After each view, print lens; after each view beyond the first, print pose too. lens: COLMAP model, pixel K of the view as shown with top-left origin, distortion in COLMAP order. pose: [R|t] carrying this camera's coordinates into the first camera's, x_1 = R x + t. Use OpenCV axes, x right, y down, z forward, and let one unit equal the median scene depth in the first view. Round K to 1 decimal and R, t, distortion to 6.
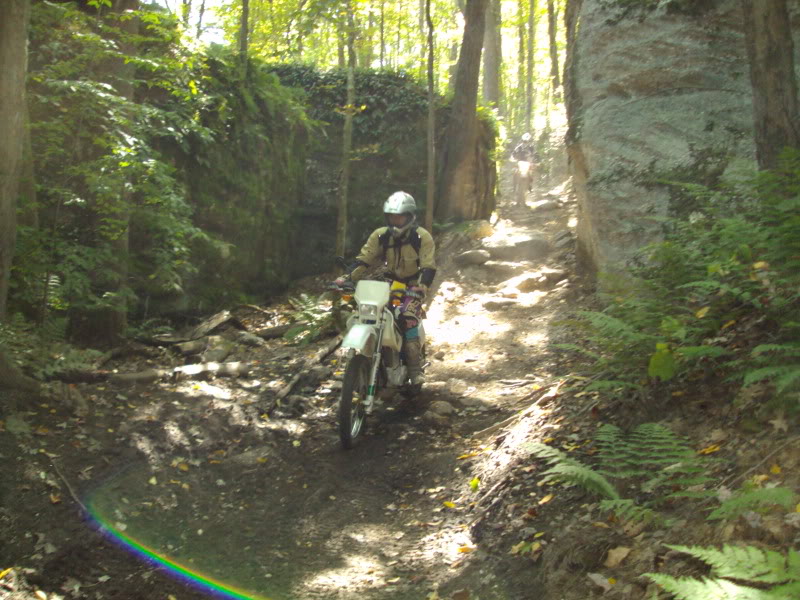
lens RADIAL K [[775.0, 0, 378.6], [0, 775.0, 301.0], [0, 0, 1]] dist [-0.118994, 0.077665]
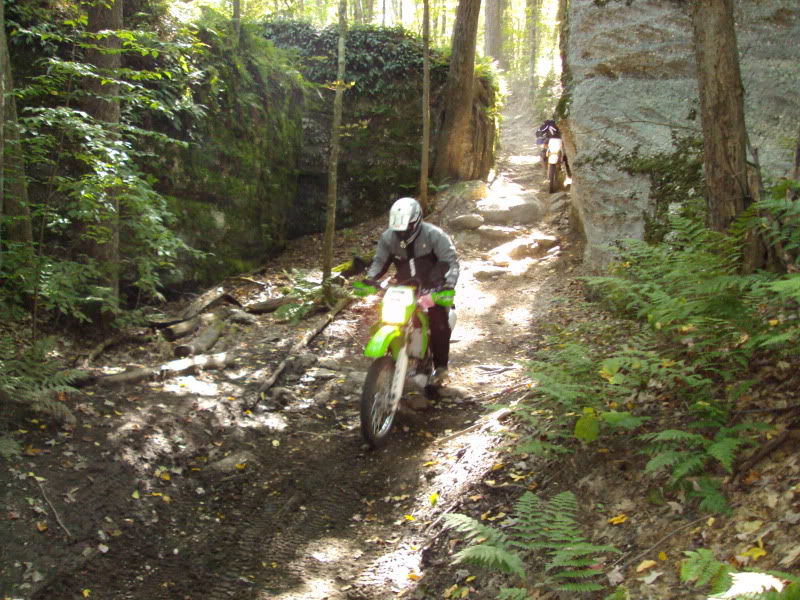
lens RADIAL K [[775.0, 0, 378.6], [0, 775.0, 301.0], [0, 0, 1]] dist [-0.118994, 0.077665]
pose [[0.999940, 0.000341, -0.010905, 0.030631], [0.000573, 0.996484, 0.083781, -0.065260], [0.010895, -0.083782, 0.996425, -0.024770]]
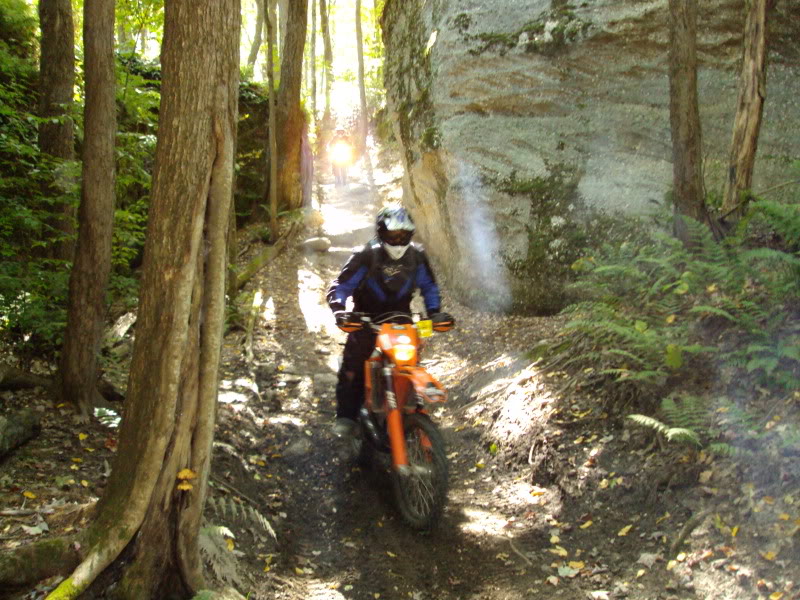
lens RADIAL K [[775.0, 0, 378.6], [0, 775.0, 301.0], [0, 0, 1]] dist [-0.118994, 0.077665]
pose [[0.947310, -0.055762, 0.315427, -0.244990], [0.041995, 0.997852, 0.050280, -0.049066], [-0.317554, -0.034384, 0.947617, -0.105047]]
